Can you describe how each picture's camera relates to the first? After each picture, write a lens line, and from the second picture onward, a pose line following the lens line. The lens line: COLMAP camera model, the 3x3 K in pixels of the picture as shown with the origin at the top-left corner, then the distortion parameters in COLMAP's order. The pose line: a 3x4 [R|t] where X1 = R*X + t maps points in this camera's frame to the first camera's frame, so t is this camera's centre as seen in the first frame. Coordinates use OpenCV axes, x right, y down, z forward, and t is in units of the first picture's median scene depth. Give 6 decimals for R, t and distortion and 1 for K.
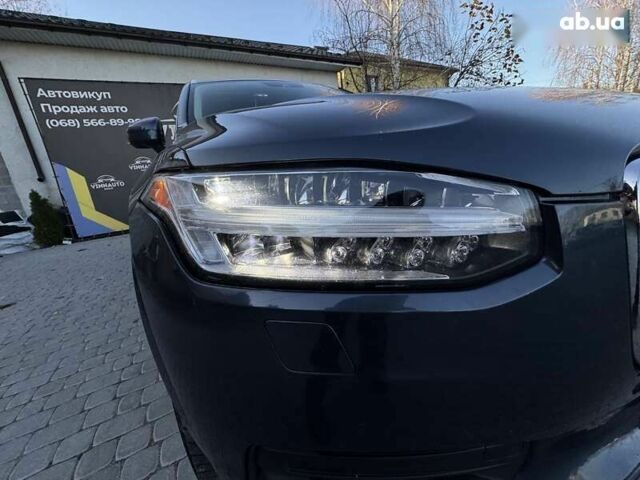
lens RADIAL K [[258.0, 0, 320.0], [0, 258.0, 240.0], [0, 0, 1]] dist [-0.002169, 0.000230]
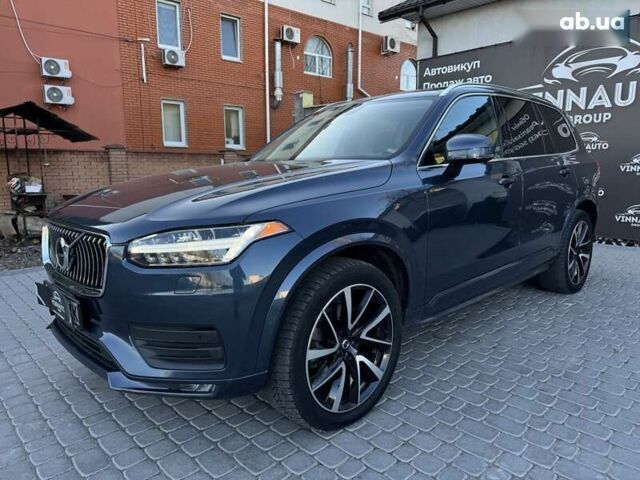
lens RADIAL K [[460.8, 0, 329.5], [0, 460.8, 241.6], [0, 0, 1]] dist [0.042585, -0.050413]
pose [[0.280115, 0.257856, -0.924687, 0.586708], [-0.270799, 0.945354, 0.181586, -0.160703], [0.920980, 0.199540, 0.334635, 0.165964]]
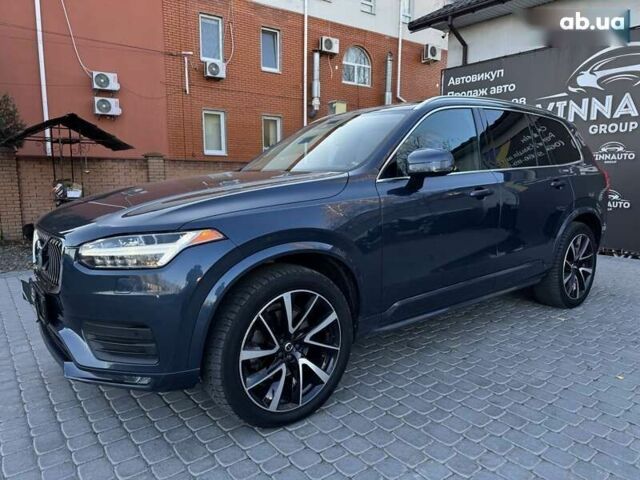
lens RADIAL K [[460.8, 0, 329.5], [0, 460.8, 241.6], [0, 0, 1]] dist [0.042585, -0.050413]
pose [[0.180694, 0.248268, -0.951689, 0.628274], [-0.273070, 0.942239, 0.193955, -0.191137], [0.944872, 0.224831, 0.238051, 0.246526]]
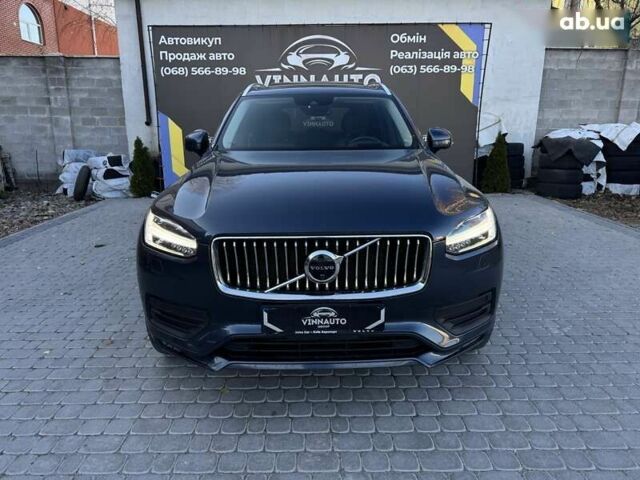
lens RADIAL K [[455.3, 0, 320.0], [0, 455.3, 240.0], [0, 0, 1]] dist [0.035120, -0.049550]
pose [[0.881237, 0.212630, -0.422148, 0.297231], [-0.208041, 0.976427, 0.057524, -0.055269], [0.424428, 0.037132, 0.904700, -0.255288]]
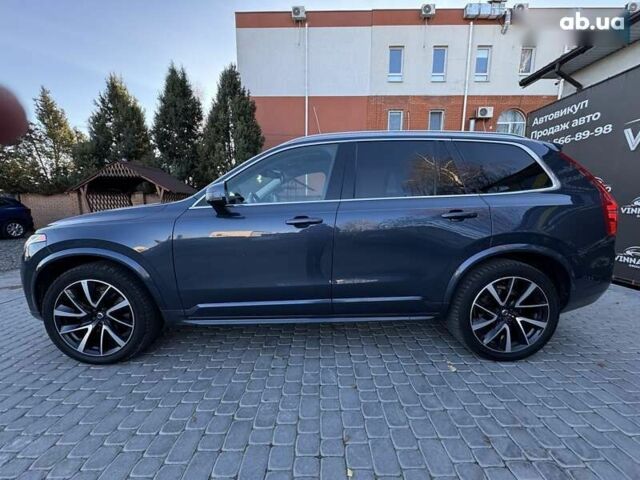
lens RADIAL K [[258.0, 0, 320.0], [0, 258.0, 240.0], [0, 0, 1]] dist [-0.002169, 0.000230]
pose [[-0.466750, 0.227293, -0.854683, 0.376718], [-0.182501, 0.920855, 0.344556, -0.289877], [0.865354, 0.316802, -0.388328, 0.722815]]
